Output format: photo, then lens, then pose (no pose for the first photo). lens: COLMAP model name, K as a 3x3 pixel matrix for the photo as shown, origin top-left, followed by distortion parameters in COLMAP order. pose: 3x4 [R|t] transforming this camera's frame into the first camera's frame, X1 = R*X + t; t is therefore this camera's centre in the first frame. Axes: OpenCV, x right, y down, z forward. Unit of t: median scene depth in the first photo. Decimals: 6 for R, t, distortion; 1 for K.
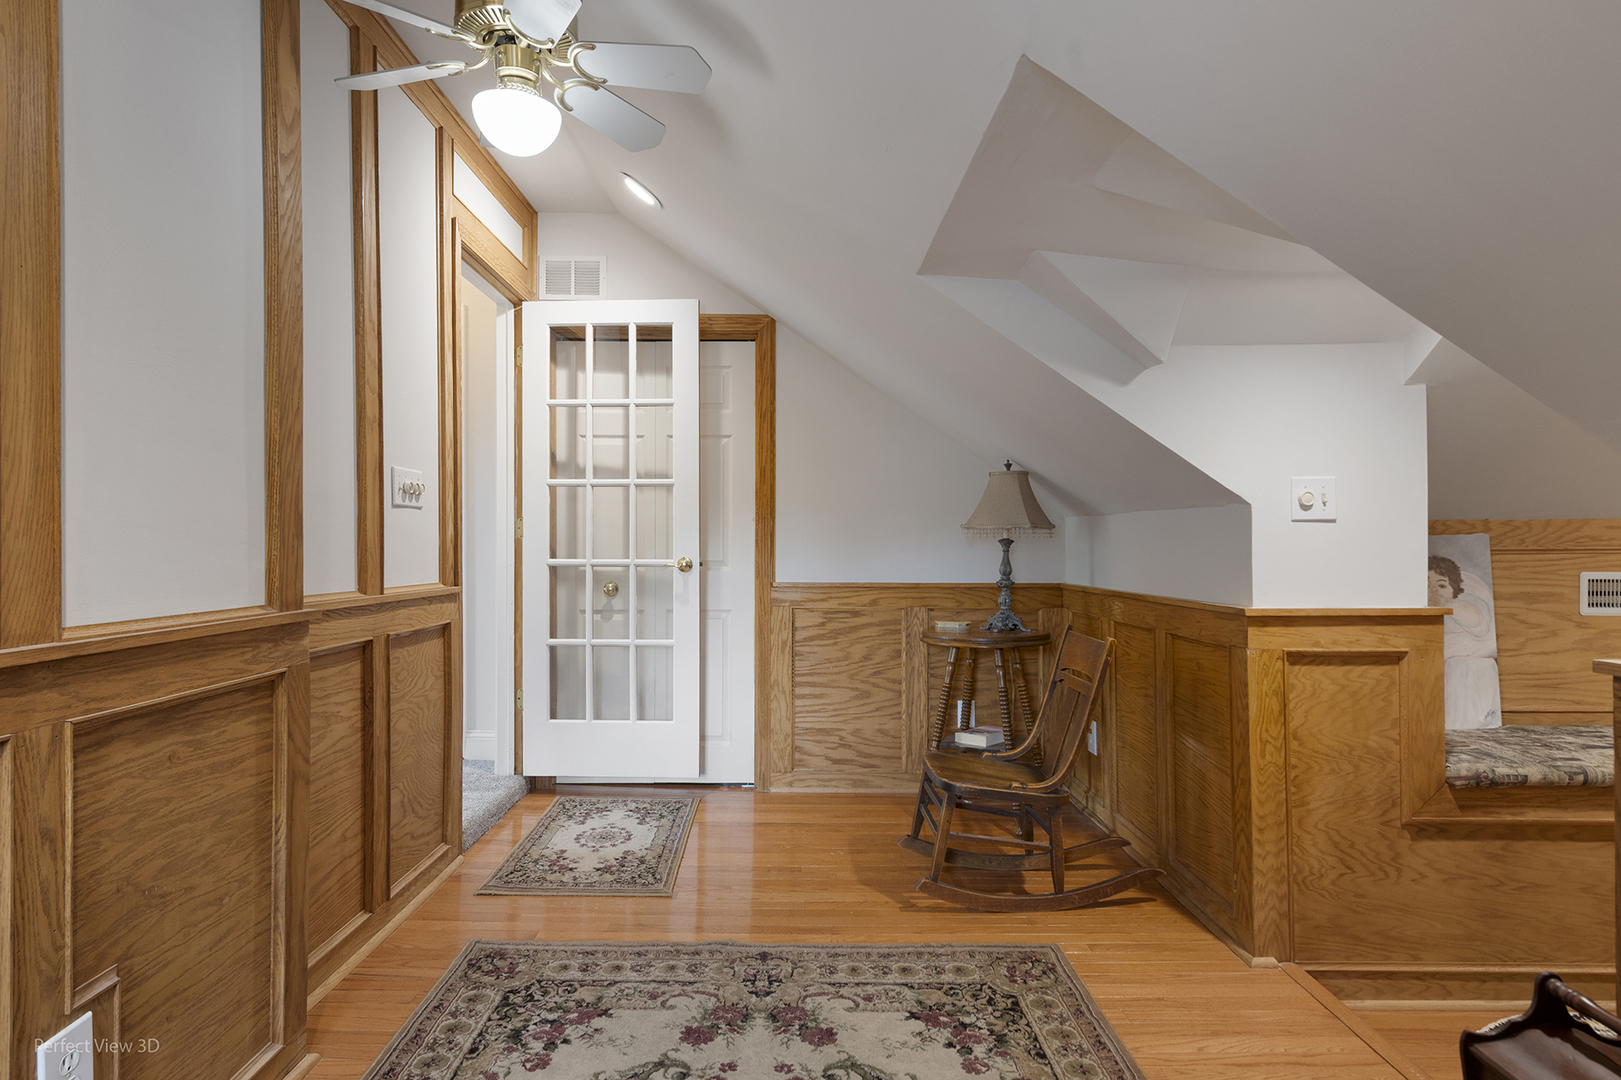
lens RADIAL K [[870.4, 0, 799.6], [0, 870.4, 545.4], [0, 0, 1]] dist [-0.003991, -0.000300]
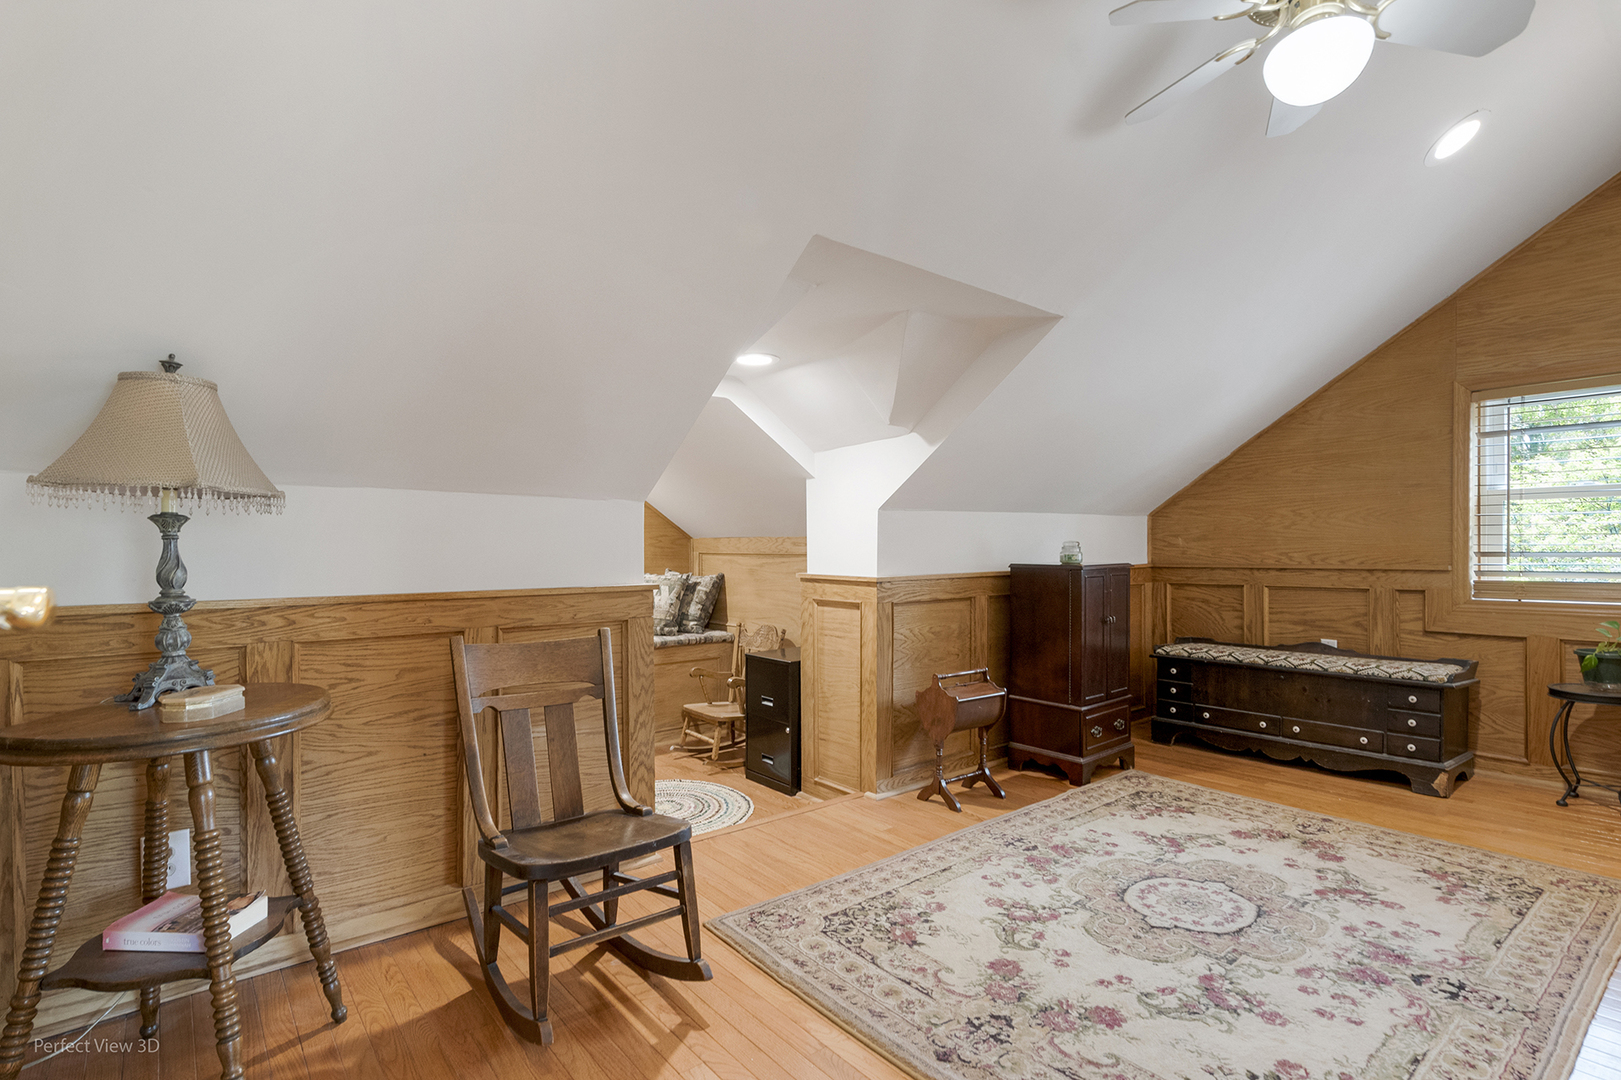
lens RADIAL K [[780.8, 0, 798.7], [0, 780.8, 533.3], [0, 0, 1]] dist [0.005469, 0.000406]
pose [[-0.611121, 0.009491, 0.791481, -0.569876], [0.003121, 0.999949, -0.009581, 0.017241], [-0.791531, -0.003385, -0.611119, 1.691965]]
